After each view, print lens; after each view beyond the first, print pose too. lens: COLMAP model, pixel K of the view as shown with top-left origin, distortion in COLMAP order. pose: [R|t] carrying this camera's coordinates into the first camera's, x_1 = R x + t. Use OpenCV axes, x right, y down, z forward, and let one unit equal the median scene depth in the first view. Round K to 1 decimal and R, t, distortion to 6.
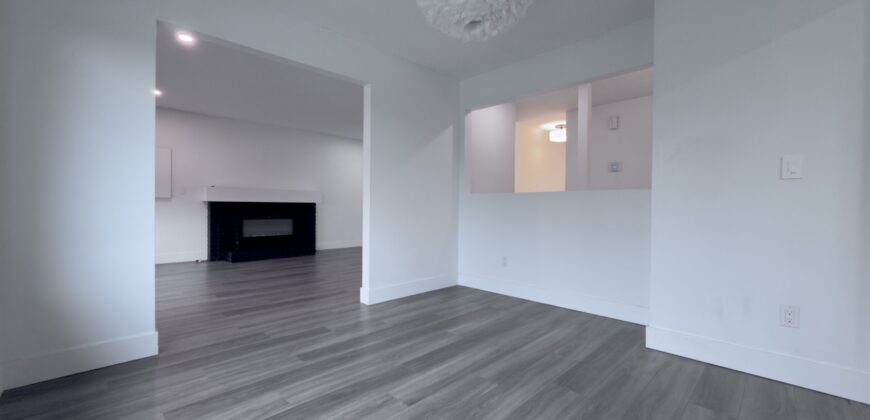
lens RADIAL K [[344.9, 0, 437.6], [0, 344.9, 210.0], [0, 0, 1]] dist [-0.000872, -0.000035]
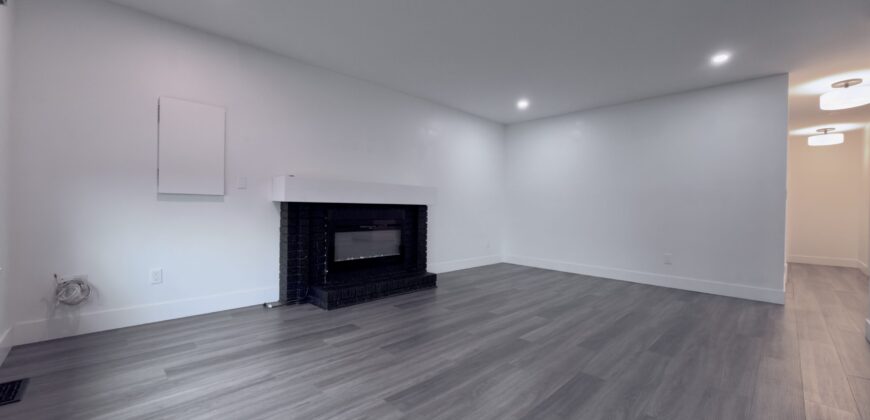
lens RADIAL K [[344.9, 0, 432.4], [0, 344.9, 211.2], [0, 0, 1]] dist [-0.000872, -0.000035]
pose [[0.999900, -0.002693, -0.013882, -0.397291], [0.002575, 0.999961, -0.008469, -0.003036], [0.013904, 0.008432, 0.999868, 0.414205]]
